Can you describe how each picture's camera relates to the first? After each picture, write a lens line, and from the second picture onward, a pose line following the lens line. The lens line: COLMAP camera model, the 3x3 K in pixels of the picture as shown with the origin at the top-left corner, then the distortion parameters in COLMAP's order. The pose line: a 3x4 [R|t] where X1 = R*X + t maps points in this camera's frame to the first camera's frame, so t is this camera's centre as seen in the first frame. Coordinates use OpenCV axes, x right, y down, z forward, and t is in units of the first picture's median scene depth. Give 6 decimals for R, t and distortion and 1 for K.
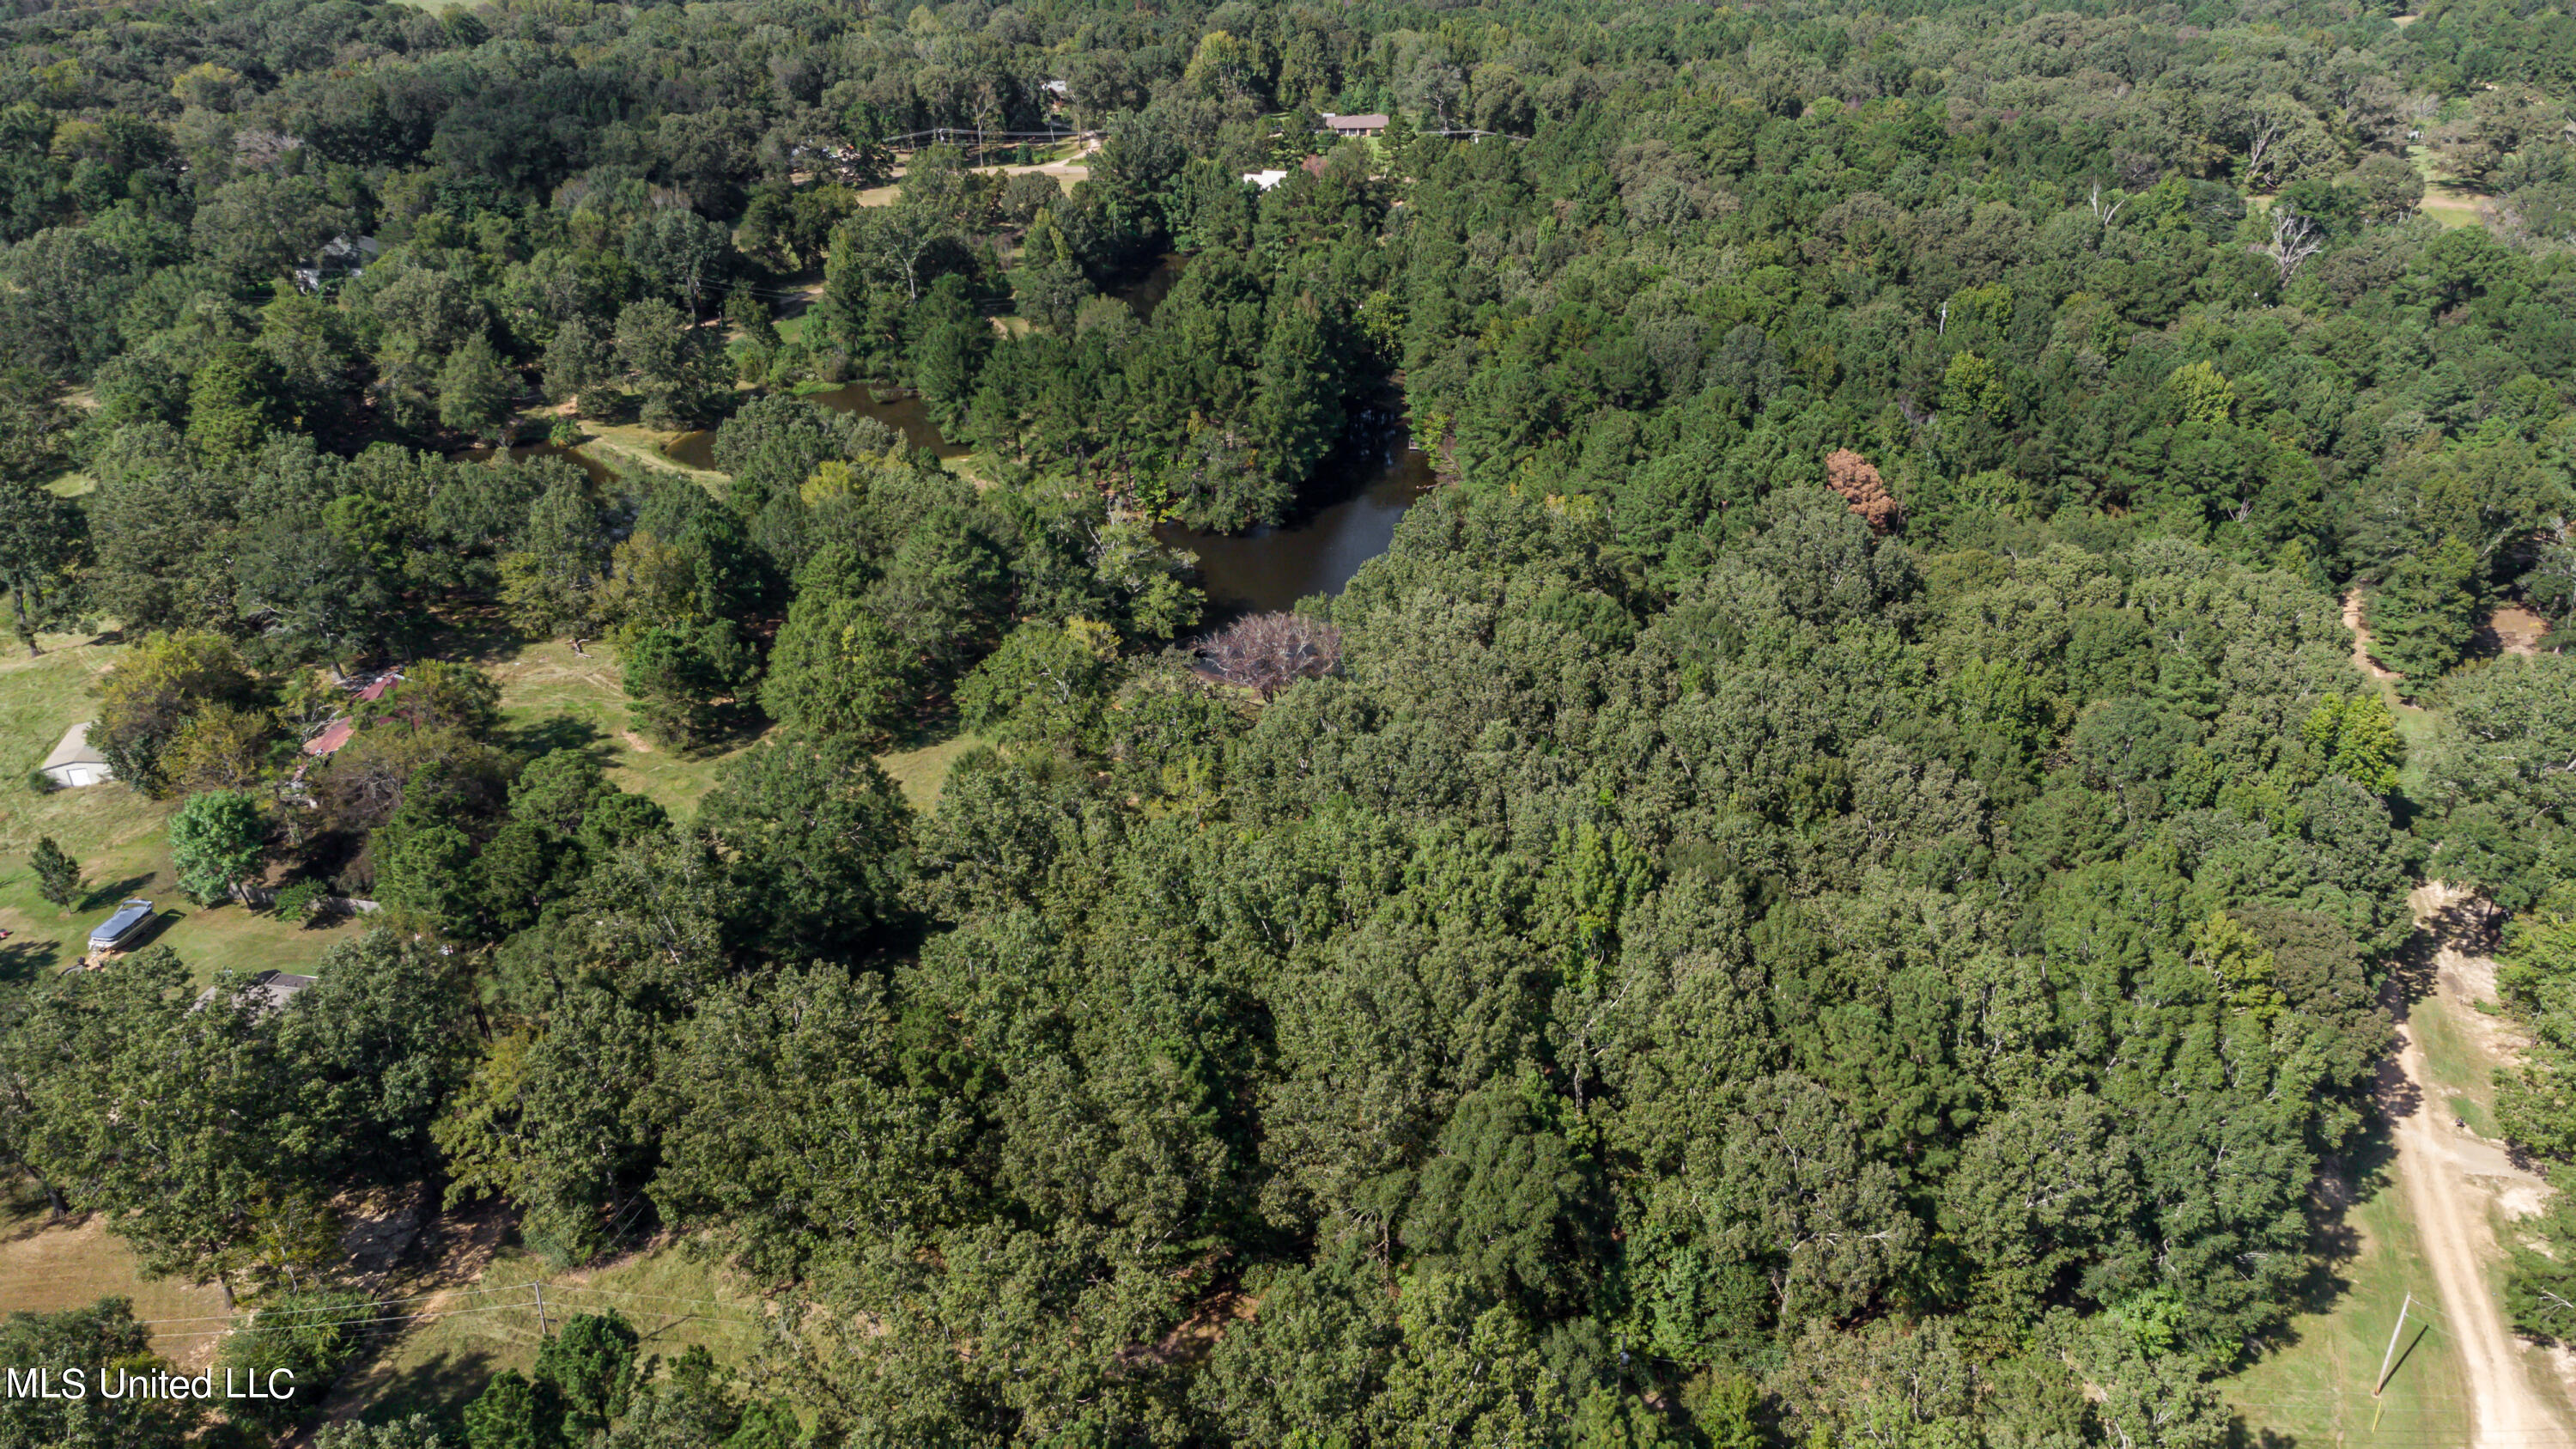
lens RADIAL K [[1942.0, 0, 1273.5], [0, 1942.0, 720.0], [0, 0, 1]] dist [0.018703, 0.060158]
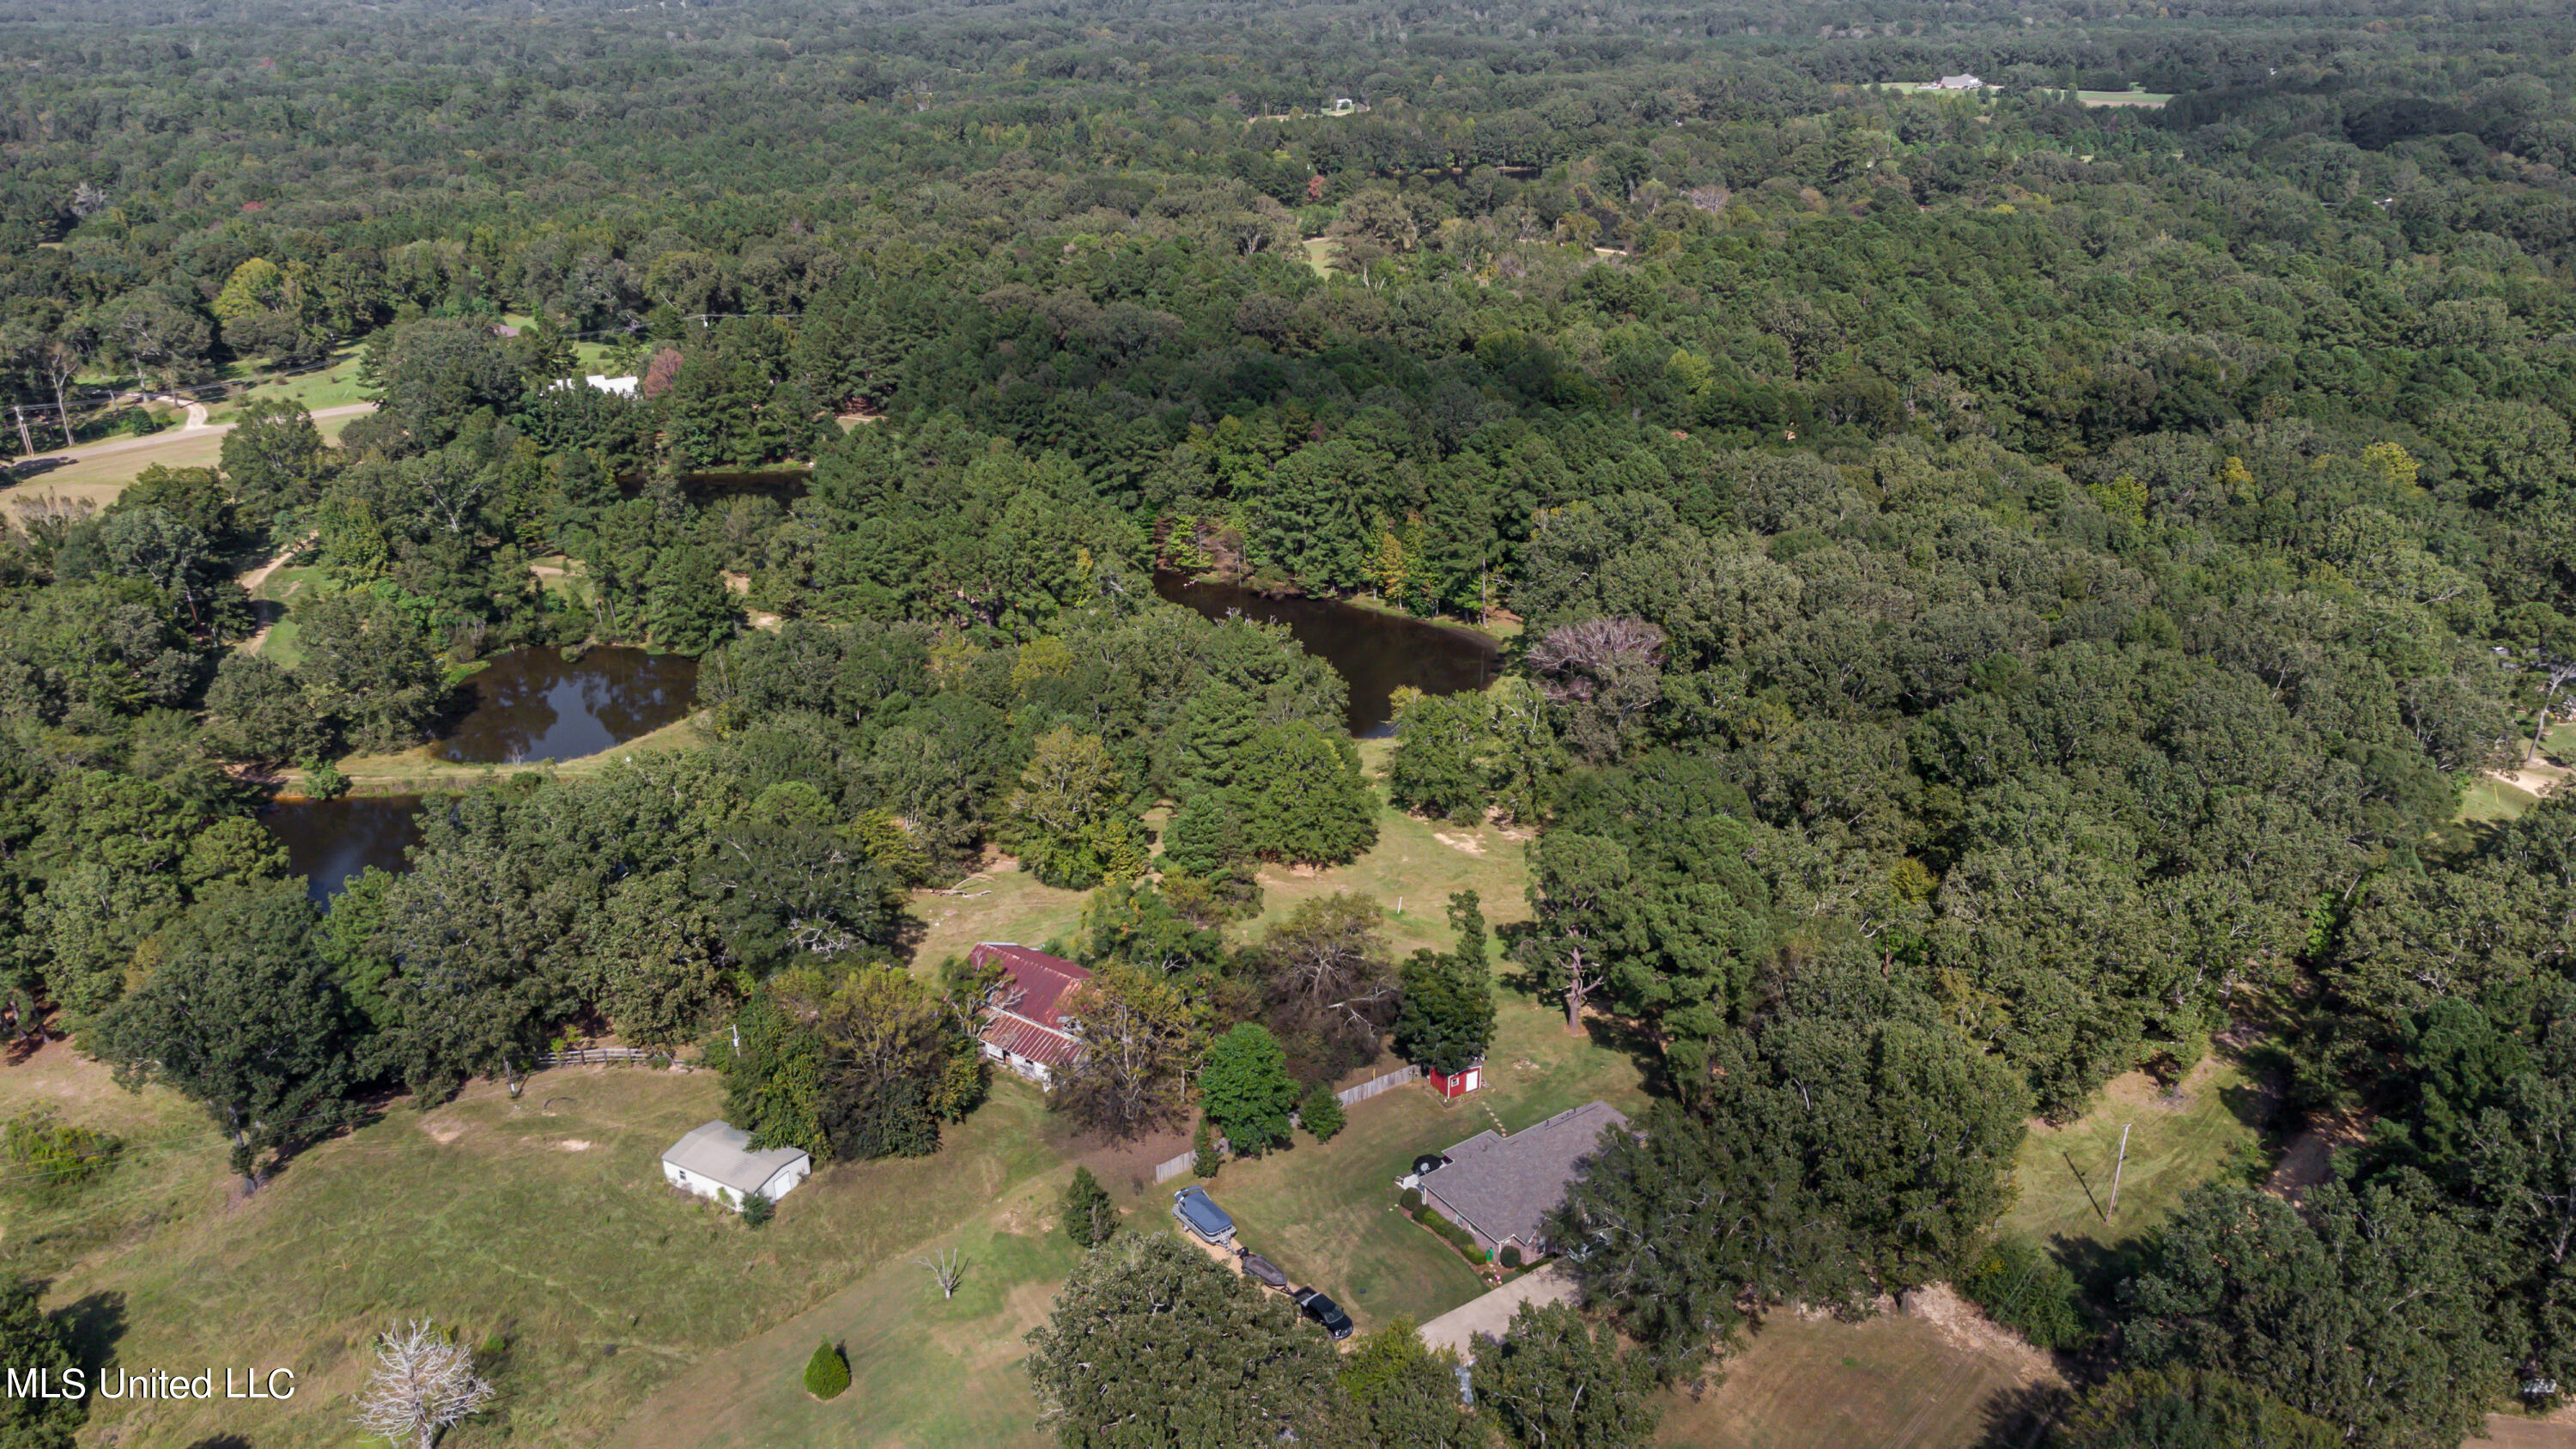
lens RADIAL K [[1942.0, 0, 1276.8], [0, 1942.0, 720.0], [0, 0, 1]] dist [0.018703, 0.060158]
pose [[0.673873, -0.275181, 0.685690, -0.640916], [0.338203, 0.940003, 0.044868, -0.076729], [-0.656897, 0.201667, 0.726510, 0.176540]]
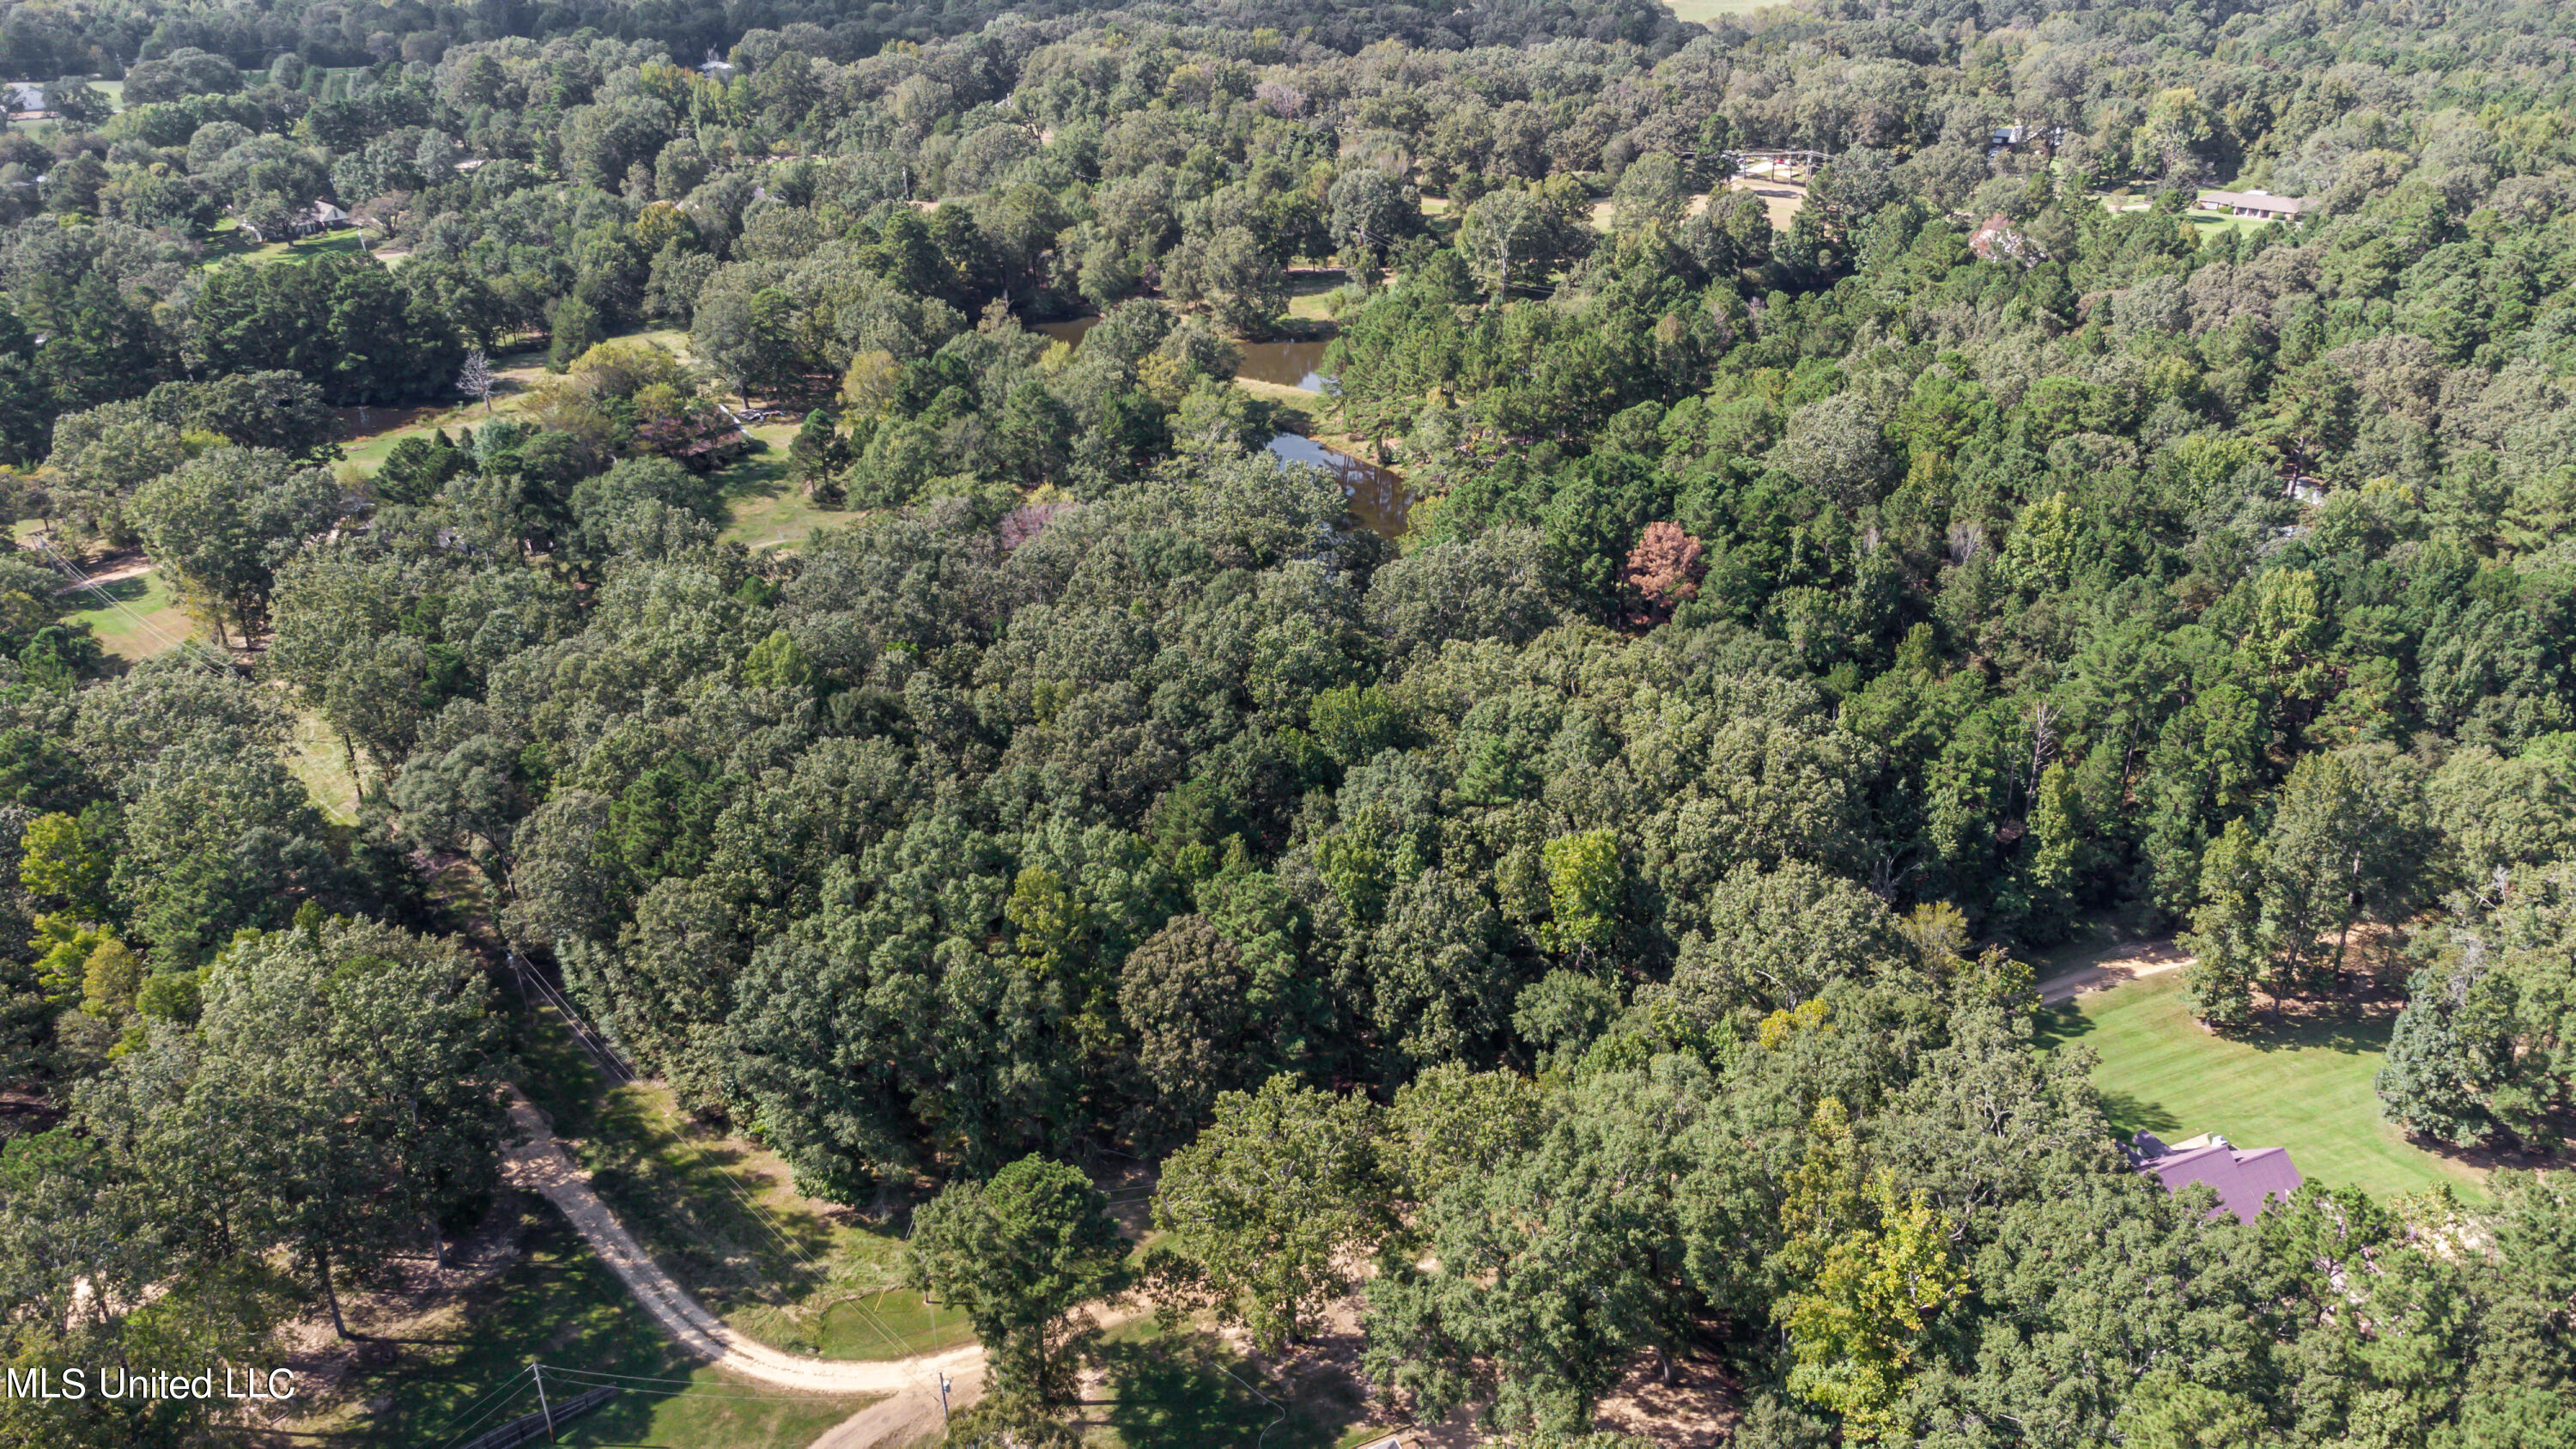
lens RADIAL K [[1942.0, 0, 1277.1], [0, 1942.0, 736.1], [0, 0, 1]] dist [0.018703, 0.060158]
pose [[0.705400, 0.320607, -0.632157, 0.589998], [-0.324600, 0.938957, 0.113996, -0.063664], [0.630116, 0.124786, 0.766409, 0.120669]]
